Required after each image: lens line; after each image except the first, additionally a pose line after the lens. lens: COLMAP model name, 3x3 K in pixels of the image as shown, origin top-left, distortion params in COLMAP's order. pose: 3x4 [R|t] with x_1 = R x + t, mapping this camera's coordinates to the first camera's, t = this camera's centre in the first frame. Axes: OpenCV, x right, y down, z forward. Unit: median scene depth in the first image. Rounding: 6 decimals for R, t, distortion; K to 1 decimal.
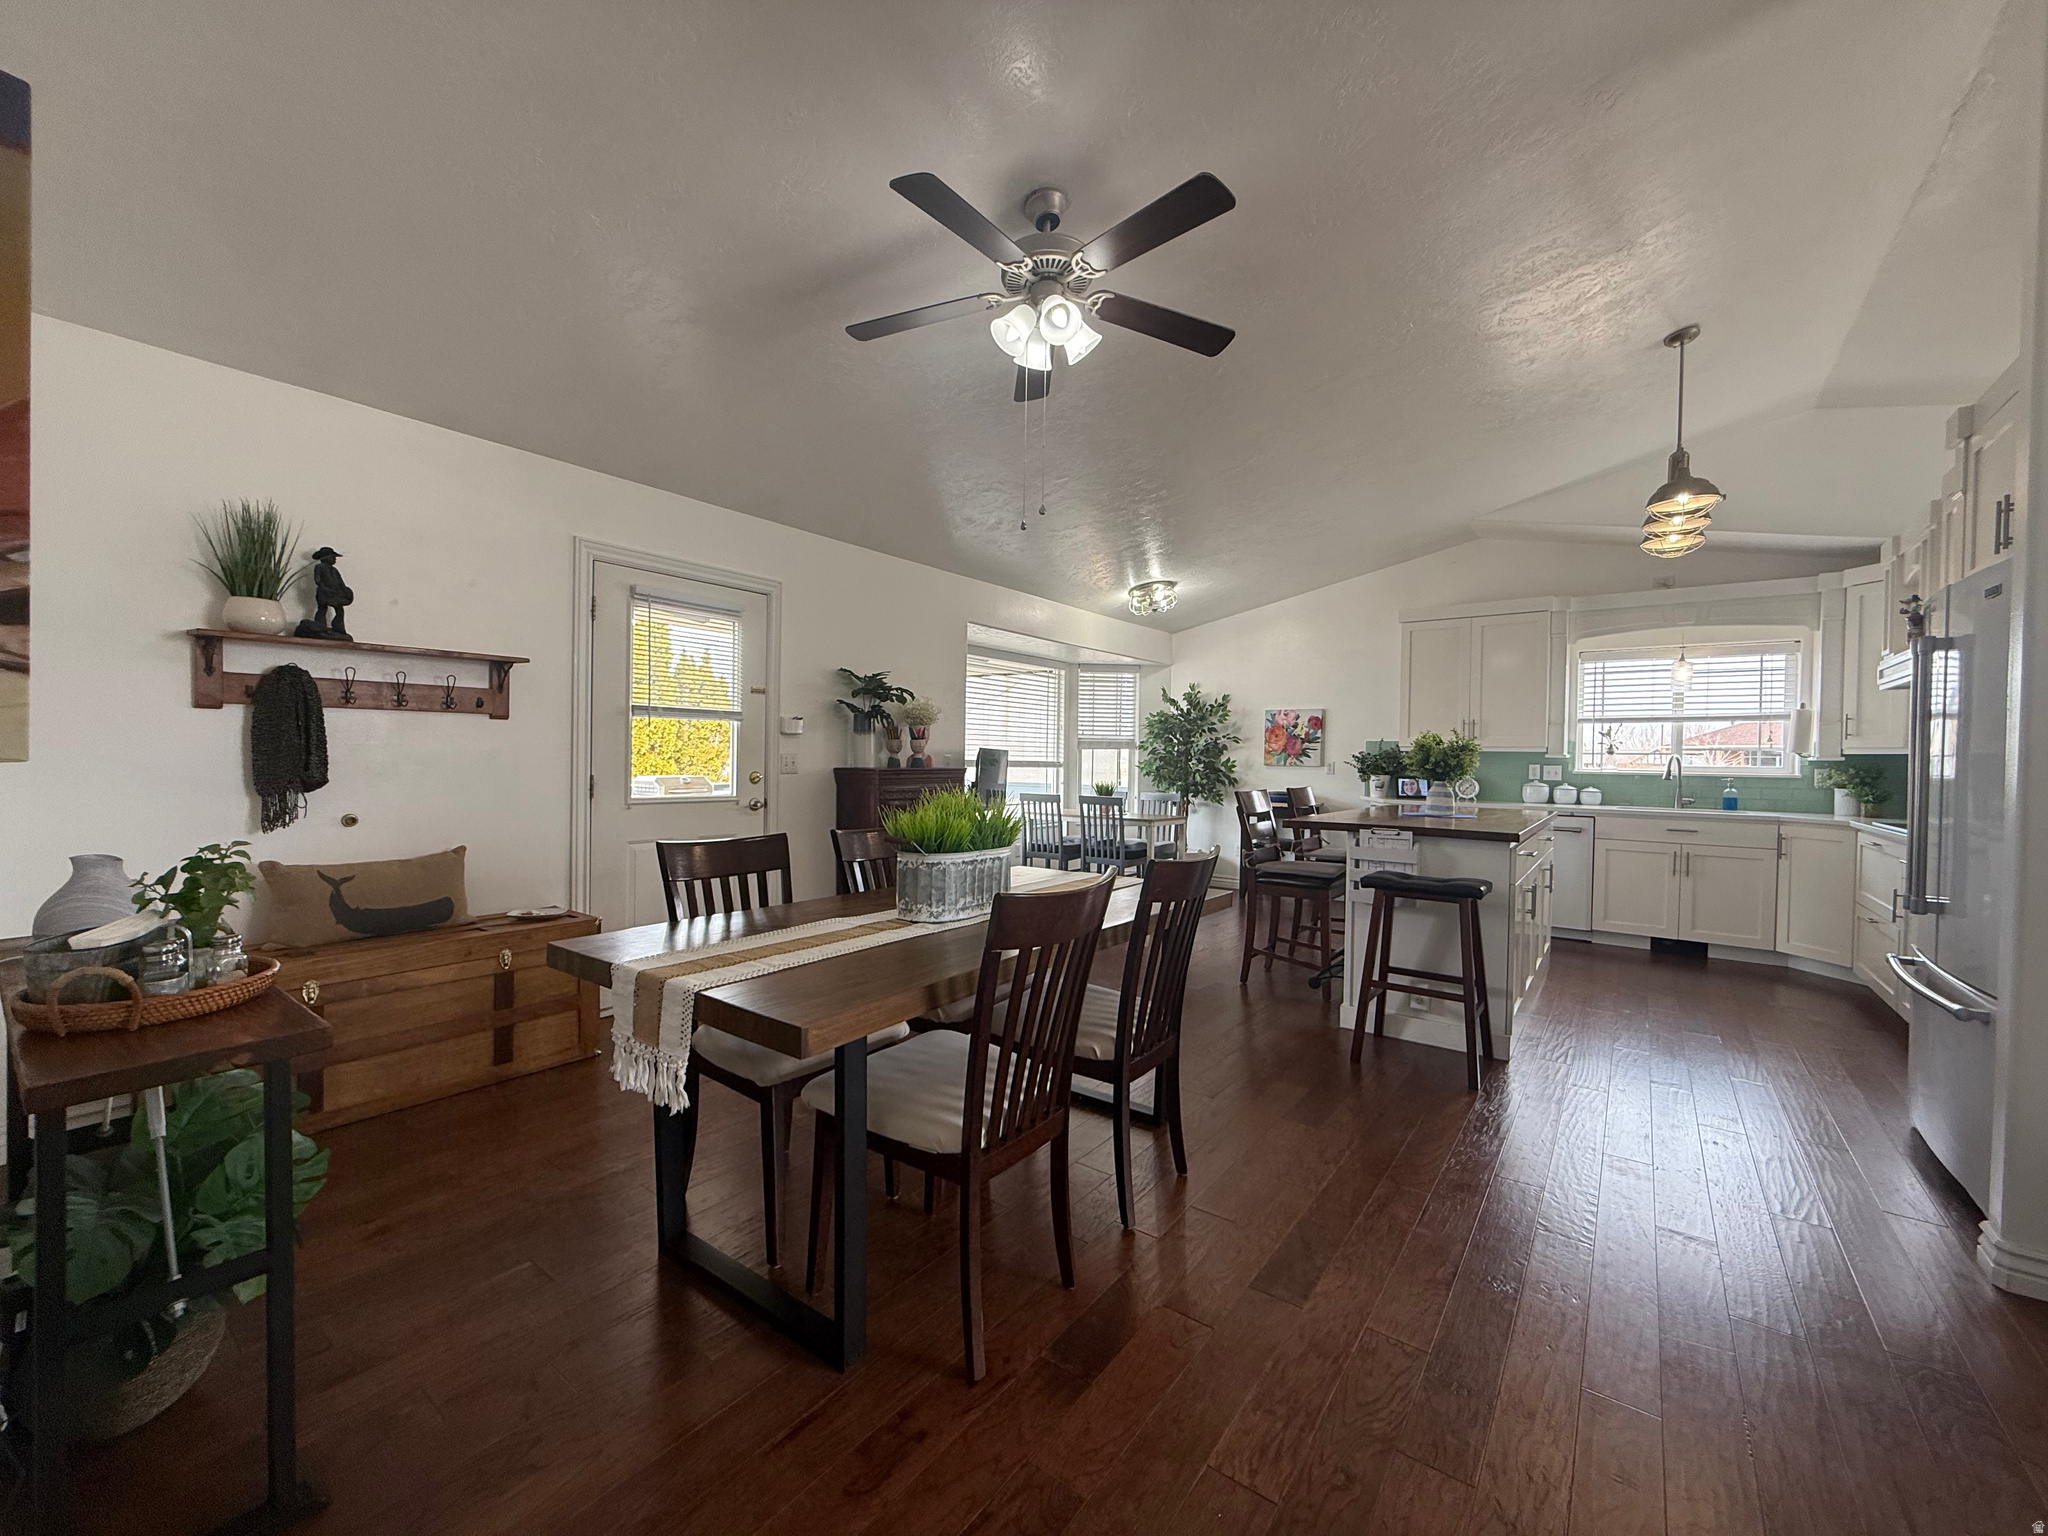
lens RADIAL K [[819.3, 0, 1025.5], [0, 819.3, 765.5], [0, 0, 1]] dist [0.001140, -0.000148]
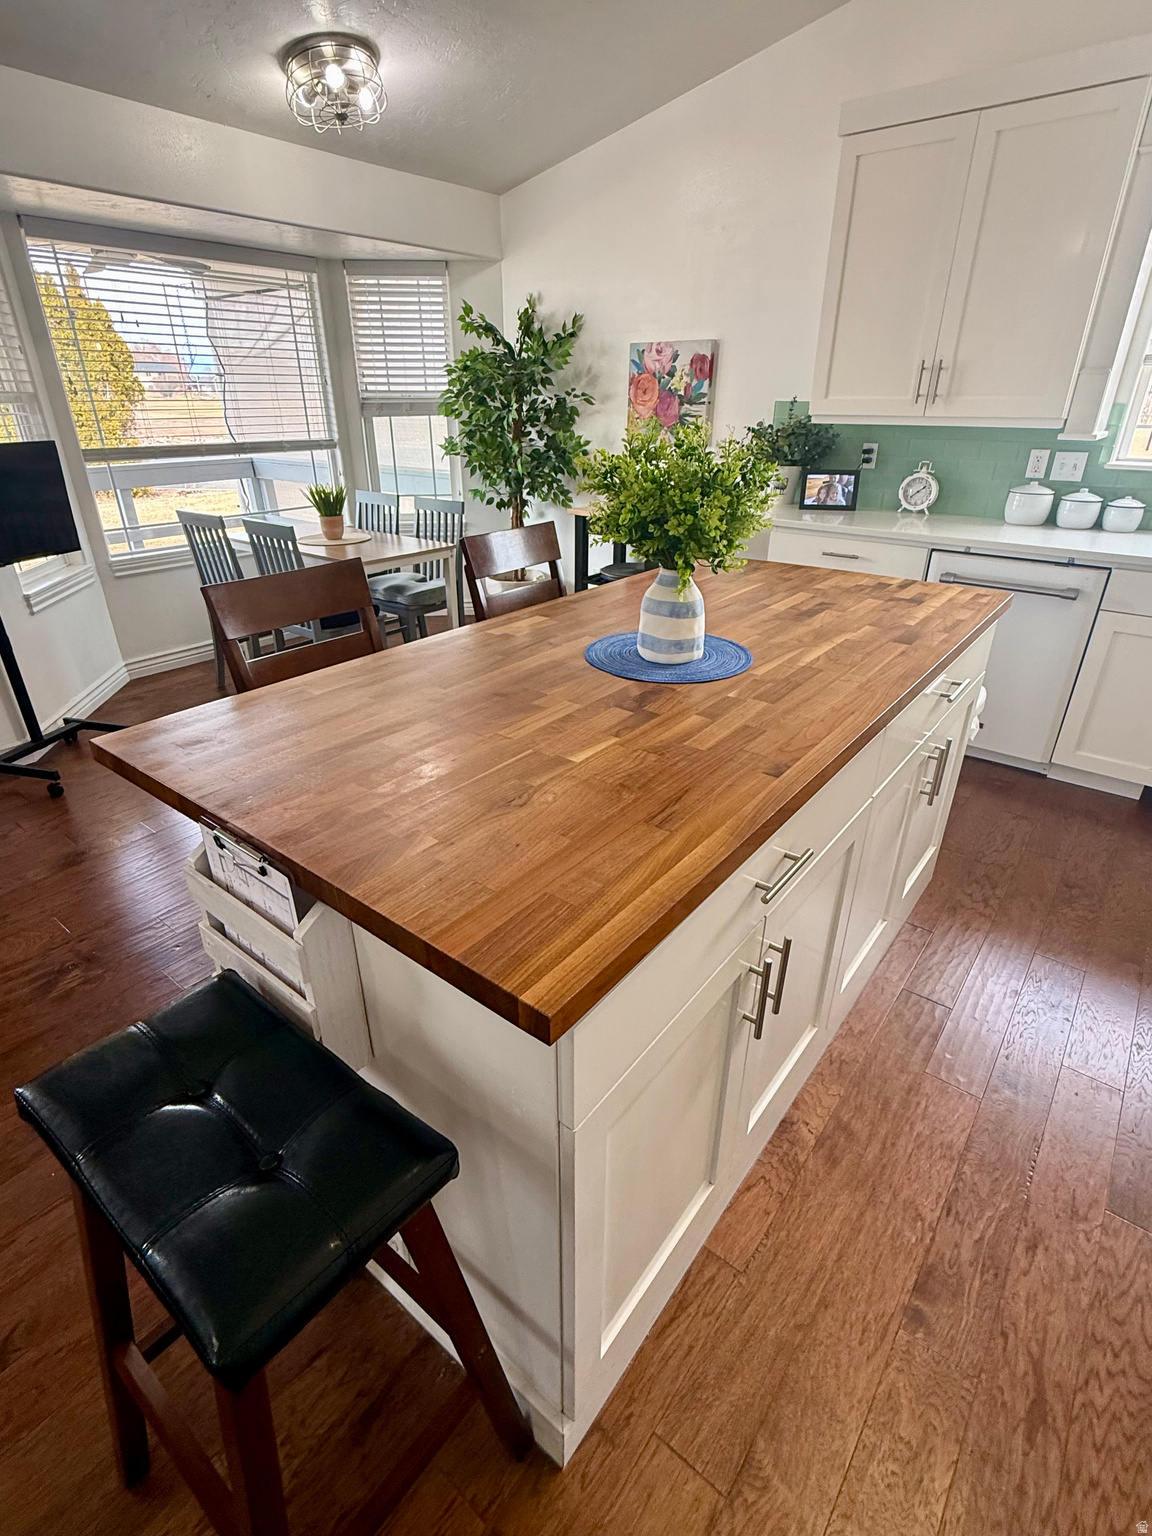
lens RADIAL K [[746.9, 0, 579.5], [0, 746.9, 768.4], [0, 0, 1]] dist [-0.001967, -0.000201]
pose [[0.999565, -0.003370, -0.029313, 0.334489], [0.015886, 0.898644, 0.438391, -0.034532], [0.024864, -0.438666, 0.898306, 0.460404]]
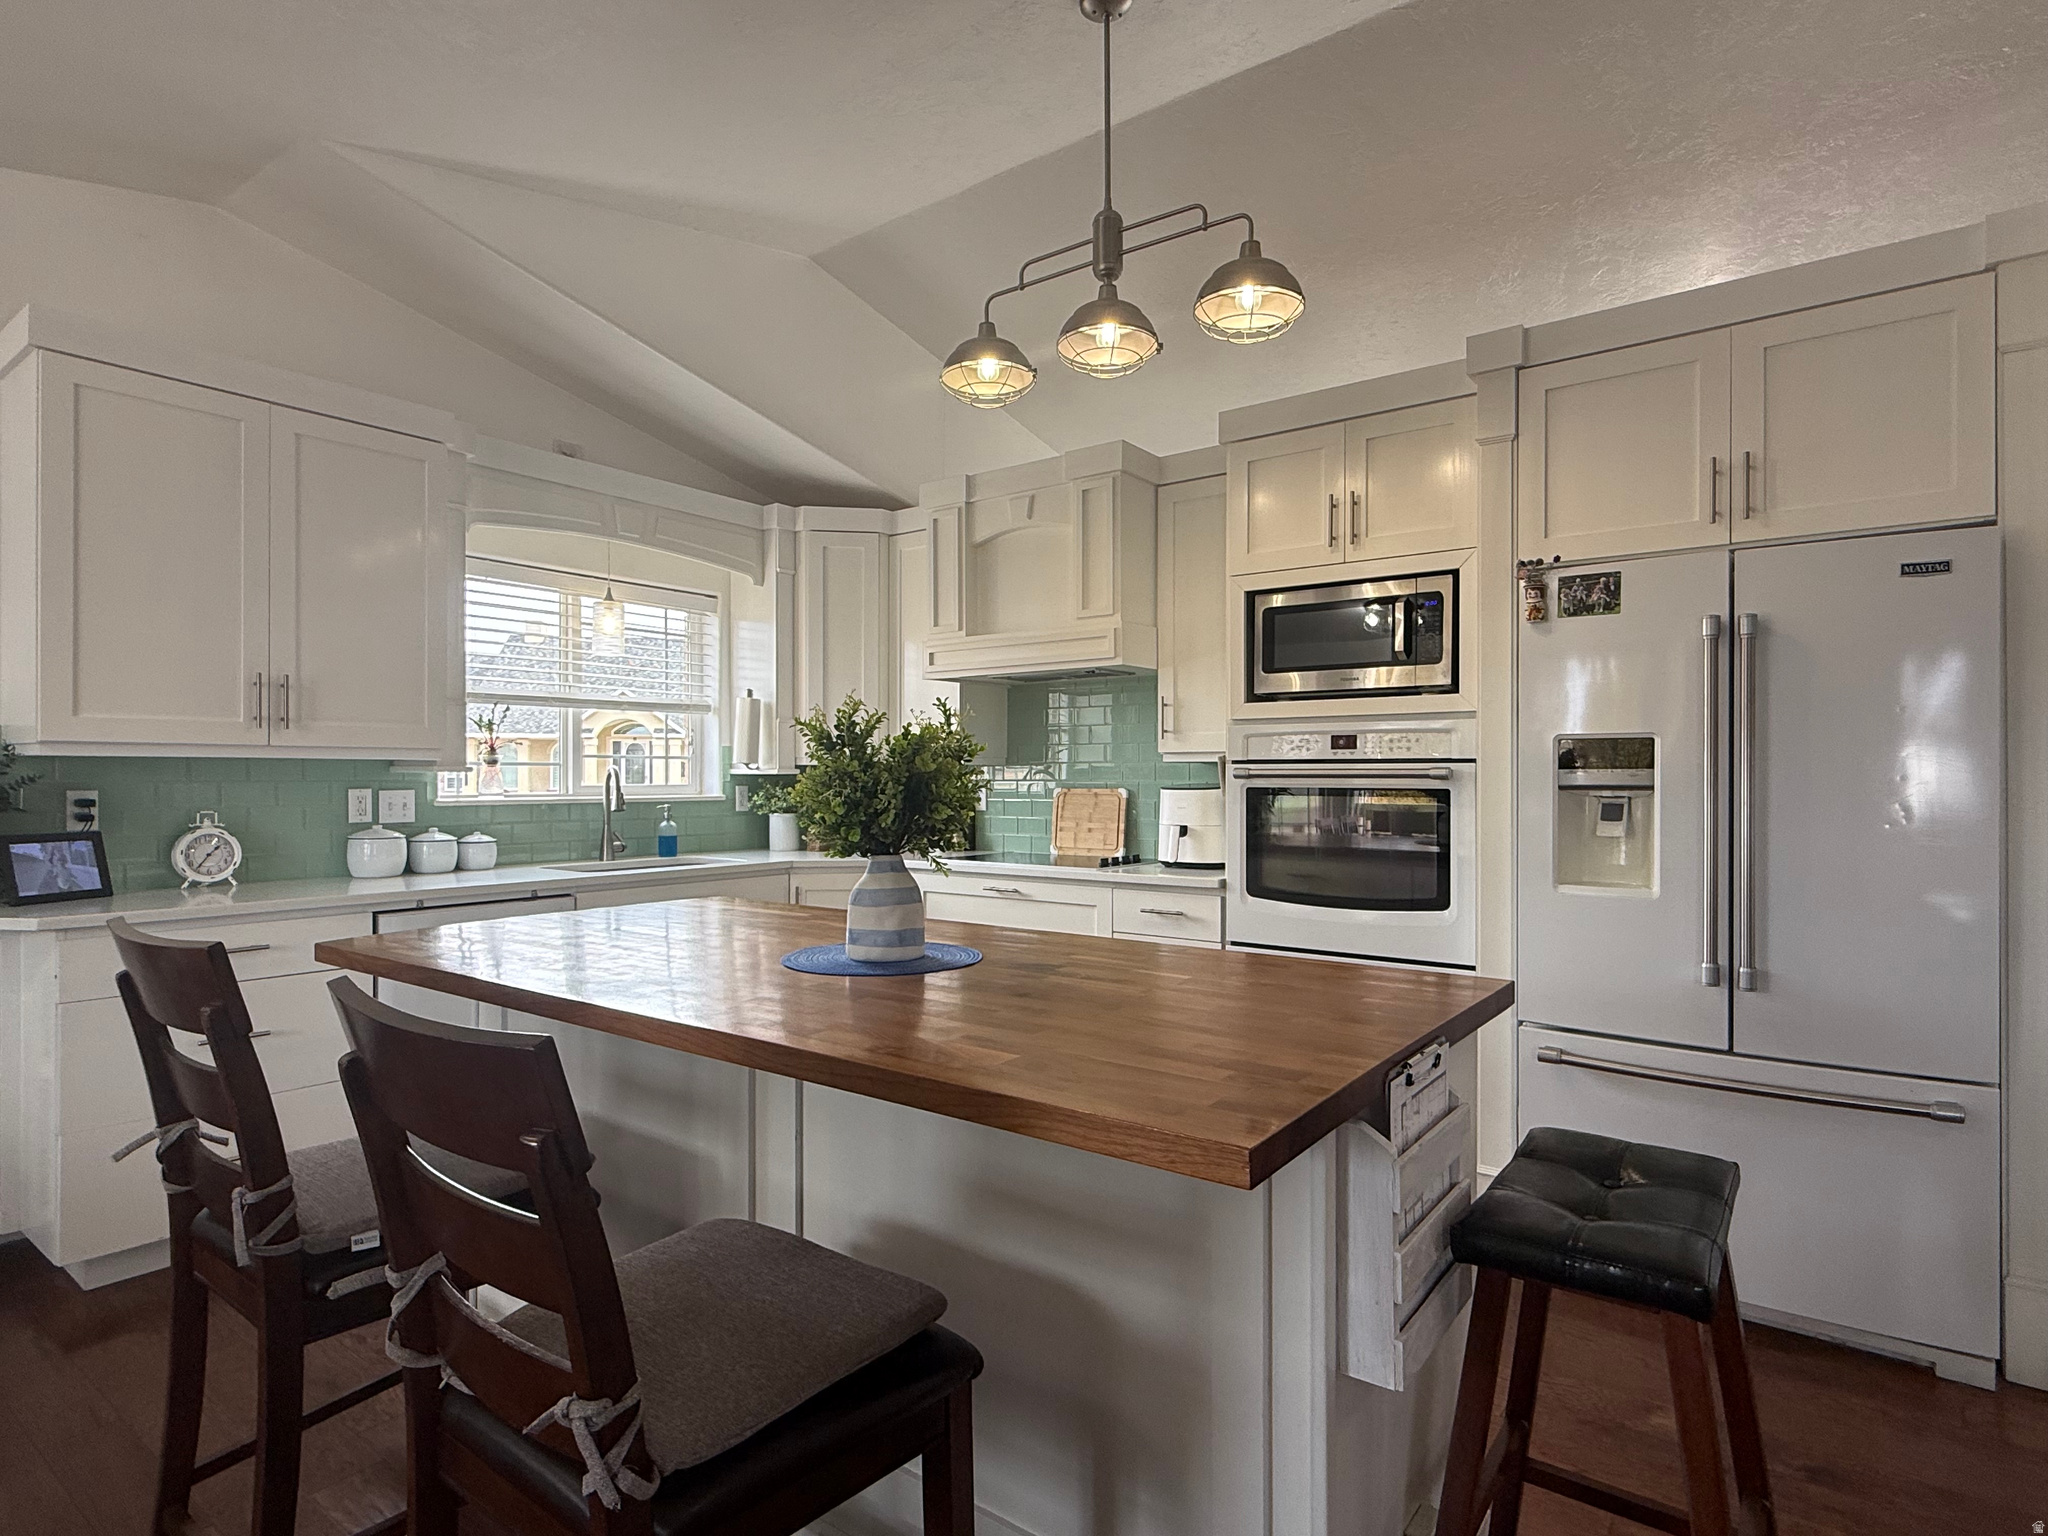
lens RADIAL K [[1090.2, 0, 1026.8], [0, 1090.2, 780.1], [0, 0, 1]] dist [-0.001812, -0.000168]
pose [[-0.003874, -0.019160, 0.999809, 0.040809], [0.008670, 0.999778, 0.019193, -0.014297], [-0.999955, 0.008742, -0.003707, 0.667350]]
